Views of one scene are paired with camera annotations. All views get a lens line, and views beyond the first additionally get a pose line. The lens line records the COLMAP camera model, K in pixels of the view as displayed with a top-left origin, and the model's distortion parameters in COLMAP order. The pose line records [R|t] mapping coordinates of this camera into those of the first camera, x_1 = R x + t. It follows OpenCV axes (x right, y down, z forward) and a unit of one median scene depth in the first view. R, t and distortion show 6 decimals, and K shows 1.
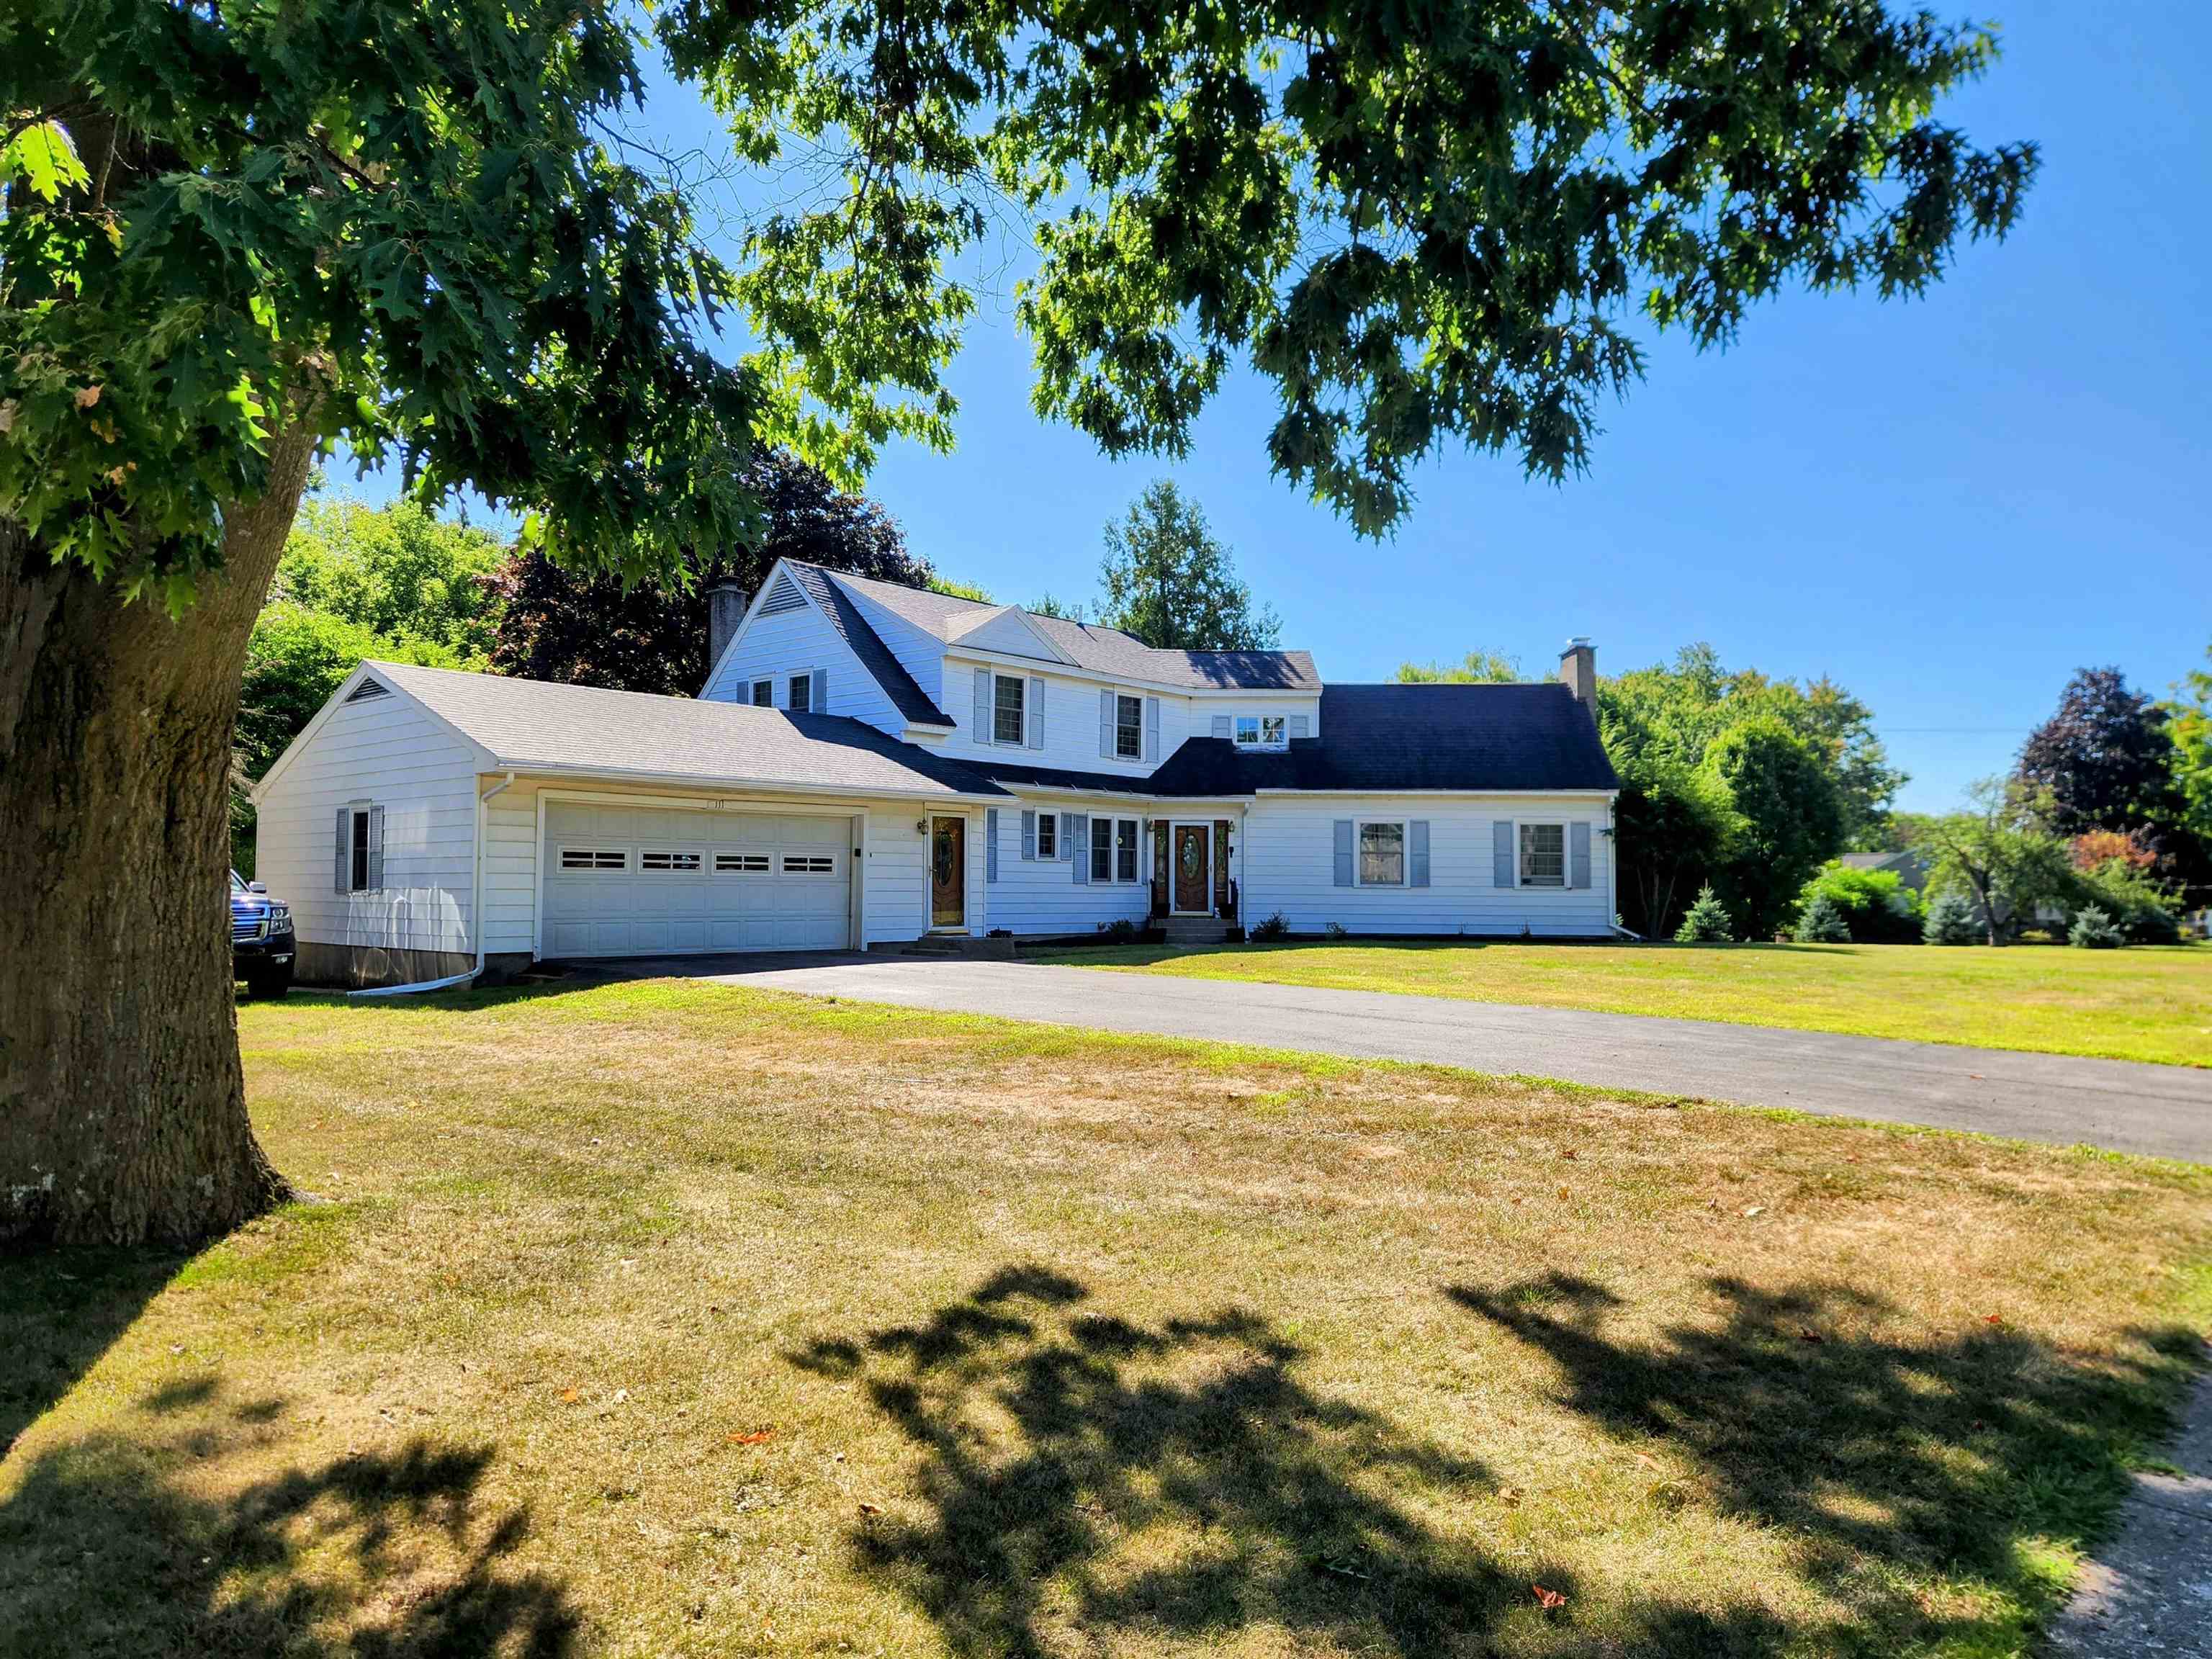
lens RADIAL K [[1486.9, 0, 1133.7], [0, 1486.9, 836.7], [0, 0, 1]] dist [0.106721, -0.135731]
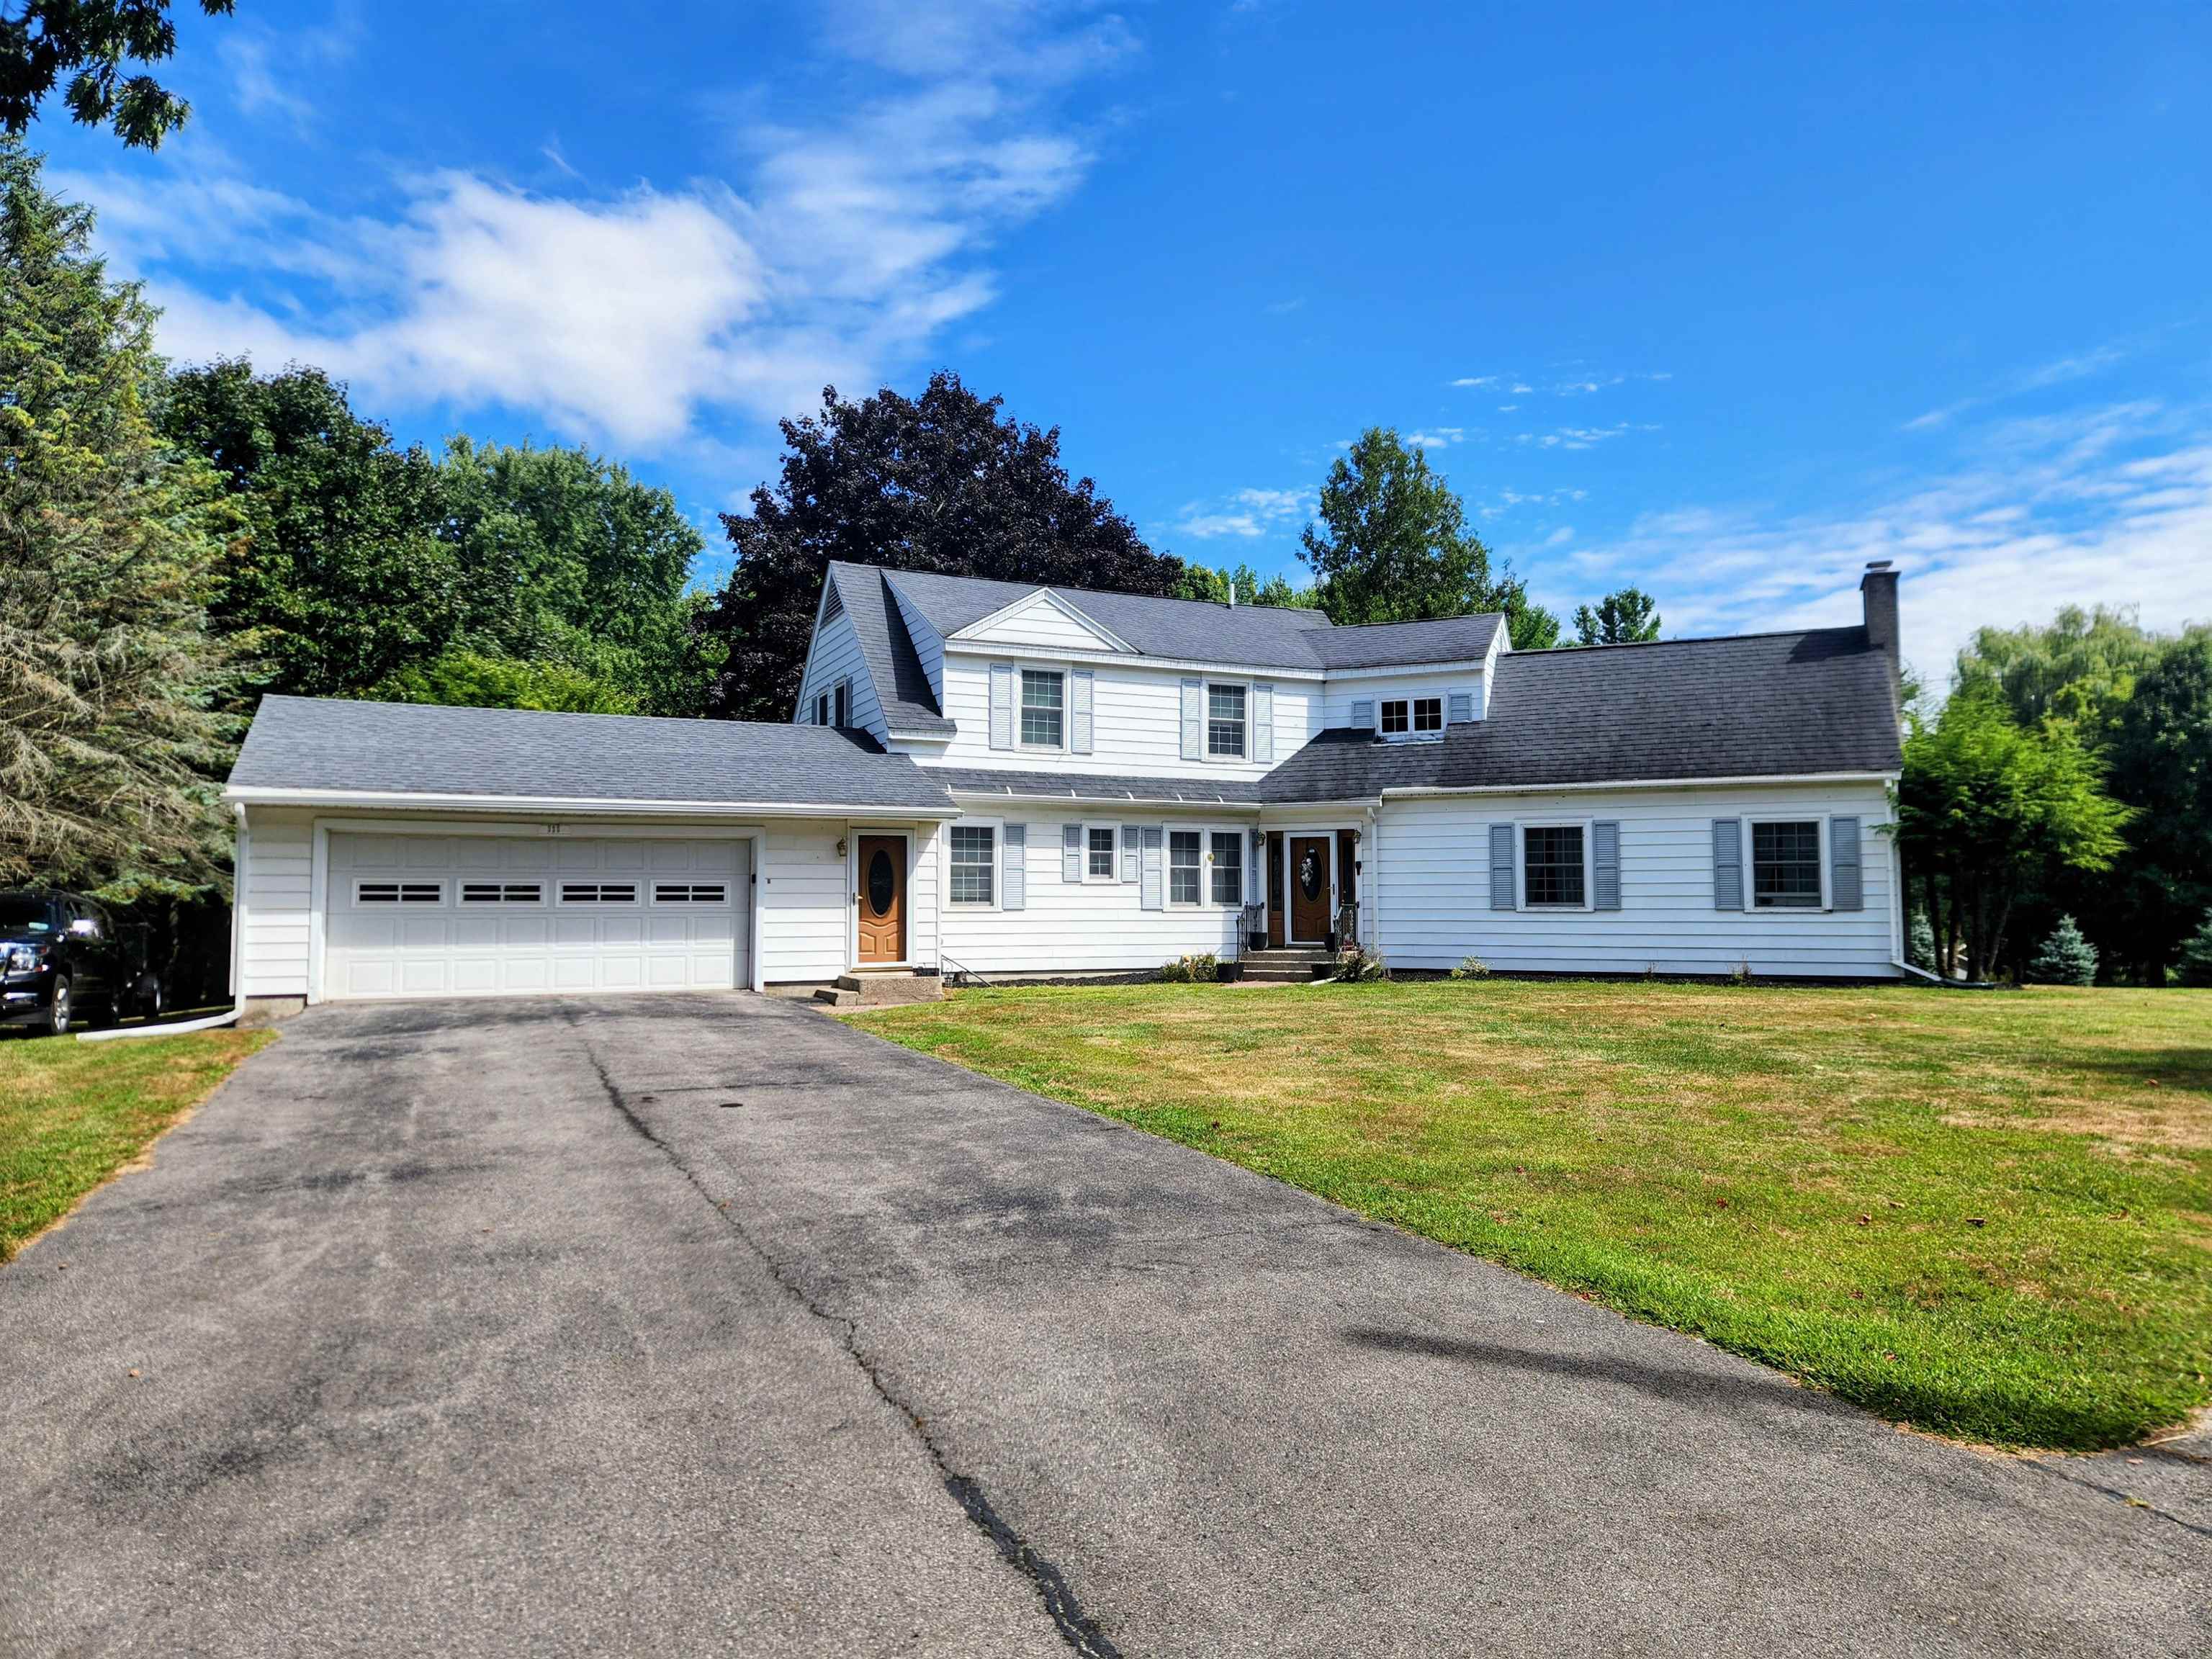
lens RADIAL K [[1486.9, 0, 1133.7], [0, 1486.9, 836.7], [0, 0, 1]] dist [0.106721, -0.135731]
pose [[0.923652, -0.032288, -0.381870, 0.263136], [0.024050, 0.999364, -0.026329, 0.010901], [0.382477, 0.015135, 0.923841, 0.212011]]
